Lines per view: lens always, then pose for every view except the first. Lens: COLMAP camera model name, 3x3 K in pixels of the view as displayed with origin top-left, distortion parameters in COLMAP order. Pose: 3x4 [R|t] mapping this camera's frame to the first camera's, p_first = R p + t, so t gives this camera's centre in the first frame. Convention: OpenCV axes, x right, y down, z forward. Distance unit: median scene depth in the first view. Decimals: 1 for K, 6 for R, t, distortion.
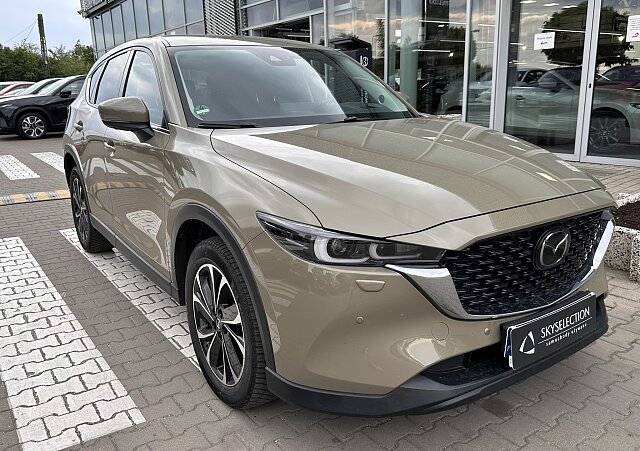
lens RADIAL K [[541.3, 0, 320.0], [0, 541.3, 225.5], [0, 0, 1]] dist [0.003940, 0.002679]
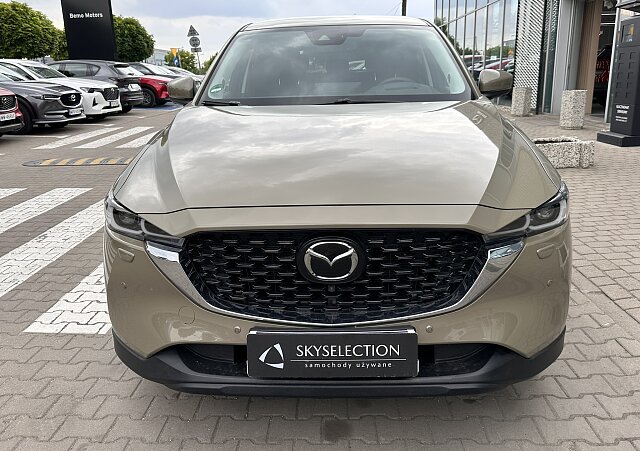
lens RADIAL K [[541.3, 0, 320.0], [0, 541.3, 225.5], [0, 0, 1]] dist [0.003940, 0.002679]
pose [[0.804979, 0.163480, -0.570336, 0.923195], [-0.134231, 0.986546, 0.093326, -0.093735], [0.577920, 0.001431, 0.816092, 0.295968]]
